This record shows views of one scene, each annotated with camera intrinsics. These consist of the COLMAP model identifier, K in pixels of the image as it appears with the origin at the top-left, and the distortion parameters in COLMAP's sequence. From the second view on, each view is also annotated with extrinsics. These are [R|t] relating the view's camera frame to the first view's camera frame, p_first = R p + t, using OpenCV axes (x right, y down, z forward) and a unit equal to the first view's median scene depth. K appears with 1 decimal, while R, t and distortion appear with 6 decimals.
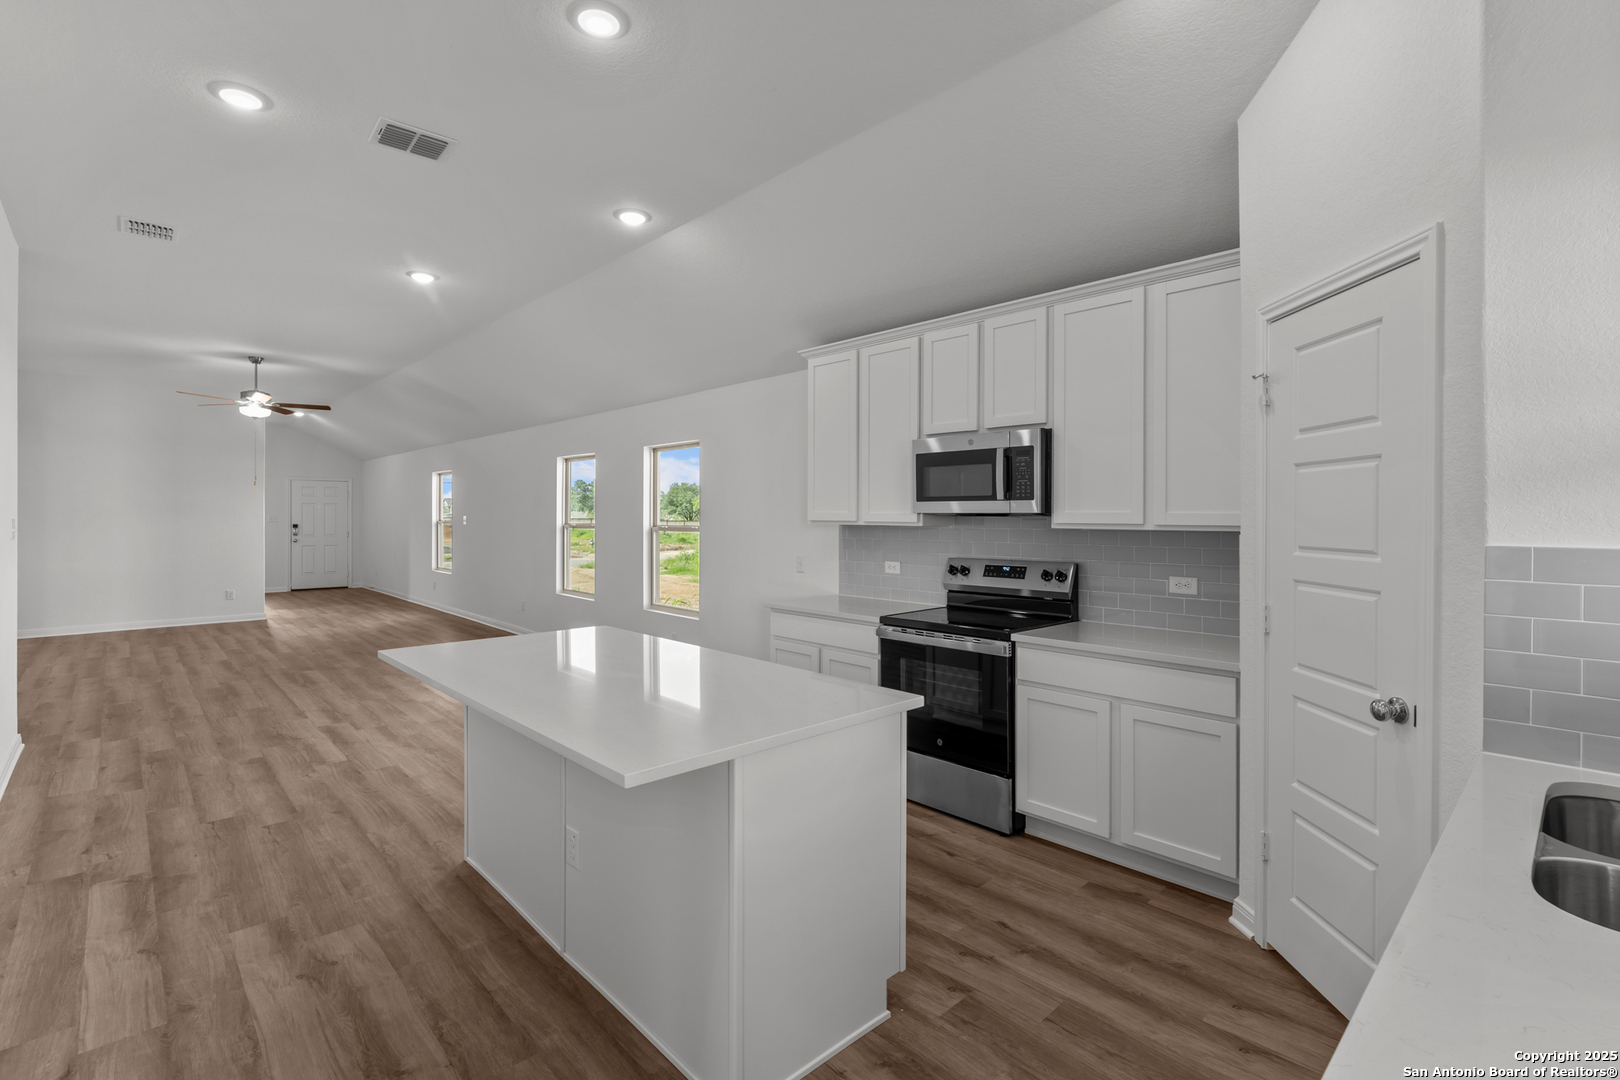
lens RADIAL K [[740.8, 0, 781.8], [0, 740.8, 513.3], [0, 0, 1]] dist [-0.004529, -0.000785]
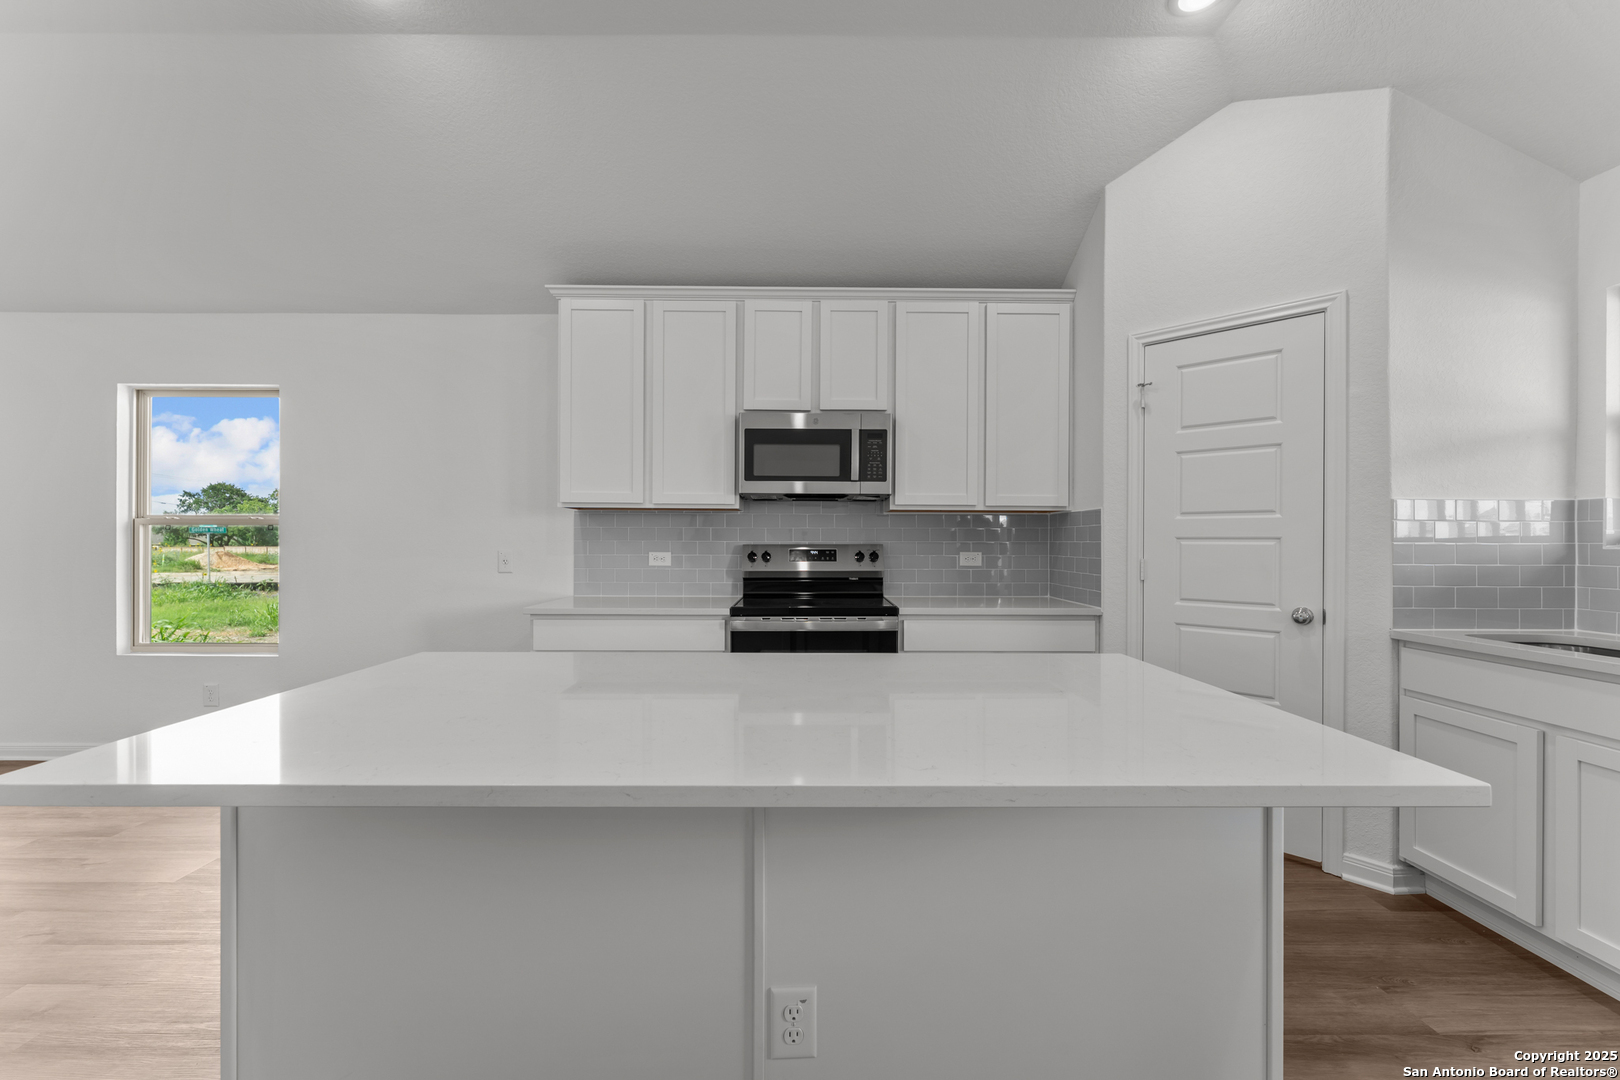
lens RADIAL K [[660.8, 0, 809.2], [0, 660.8, 541.4], [0, 0, 1]] dist [-0.000757, 0.000633]
pose [[0.669124, 0.002622, 0.743146, -0.414393], [-0.007948, 0.999962, 0.003628, 0.062140], [-0.743108, -0.008334, 0.669119, 0.434218]]
